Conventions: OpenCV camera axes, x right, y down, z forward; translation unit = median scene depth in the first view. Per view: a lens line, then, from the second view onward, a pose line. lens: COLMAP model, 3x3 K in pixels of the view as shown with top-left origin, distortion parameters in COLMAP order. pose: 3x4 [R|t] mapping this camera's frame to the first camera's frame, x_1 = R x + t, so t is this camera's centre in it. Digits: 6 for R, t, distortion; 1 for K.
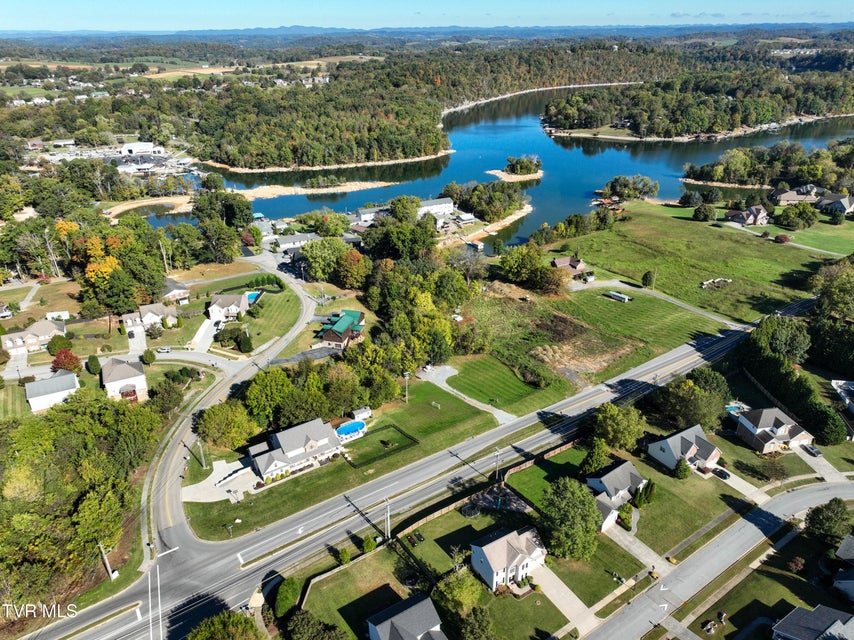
lens RADIAL K [[598.4, 0, 430.5], [0, 598.4, 316.3], [0, 0, 1]] dist [-0.000538, 0.015841]
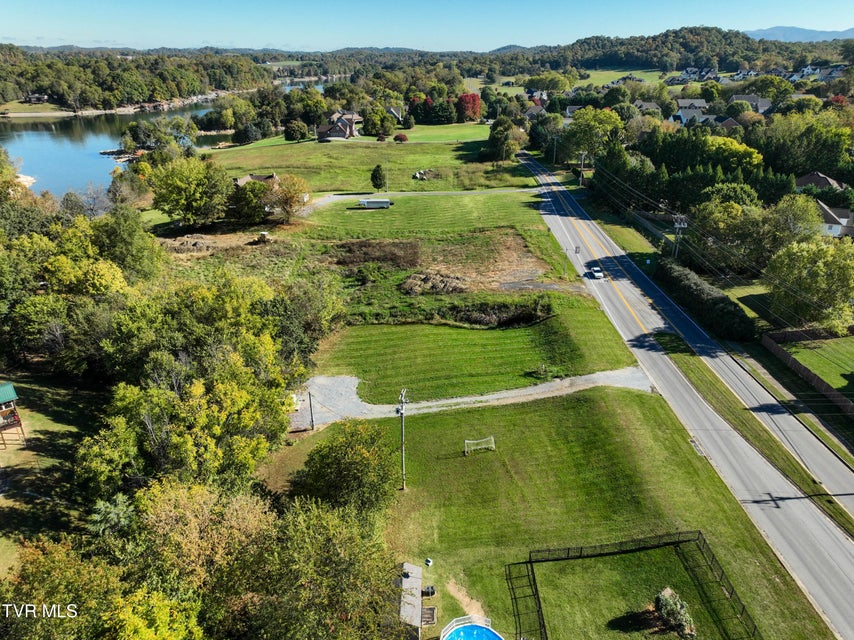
lens RADIAL K [[598.4, 0, 430.3], [0, 598.4, 318.8], [0, 0, 1]] dist [-0.000538, 0.015841]
pose [[0.565010, -0.322399, 0.759488, -0.209835], [0.346608, 0.928082, 0.136112, 0.017884], [-0.748750, 0.186340, 0.636122, 0.654579]]
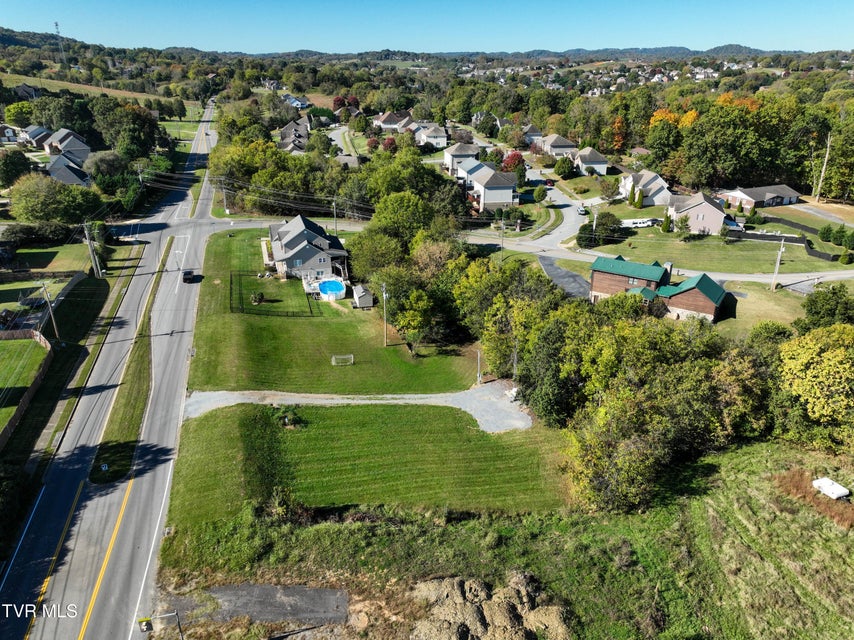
lens RADIAL K [[598.4, 0, 429.2], [0, 598.4, 319.8], [0, 0, 1]] dist [-0.000538, 0.015841]
pose [[-0.303439, 0.382720, -0.872611, 0.344416], [-0.408856, 0.774903, 0.482040, -0.124001], [0.860675, 0.503042, -0.078658, 0.906459]]
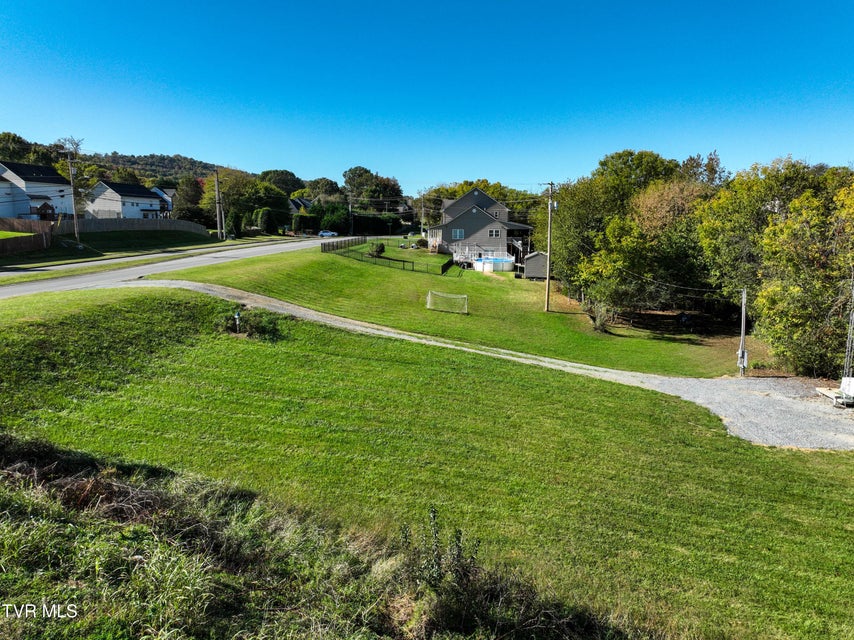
lens RADIAL K [[598.4, 0, 429.4], [0, 598.4, 319.2], [0, 0, 1]] dist [-0.000538, 0.015841]
pose [[-0.685099, 0.119224, -0.718628, 0.168747], [-0.311976, 0.843442, 0.437351, 0.036808], [0.658263, 0.523823, -0.540646, 0.951618]]
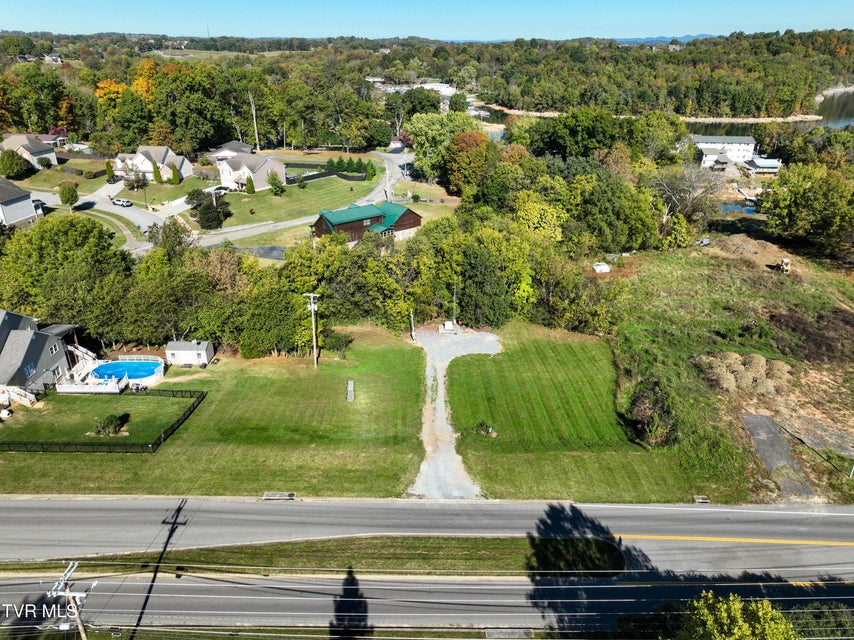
lens RADIAL K [[598.4, 0, 430.7], [0, 598.4, 320.3], [0, 0, 1]] dist [-0.000538, 0.015841]
pose [[0.830975, 0.243283, -0.500293, 0.203716], [-0.247321, 0.967106, 0.059490, 0.055017], [0.498309, 0.074298, 0.863810, 0.565384]]
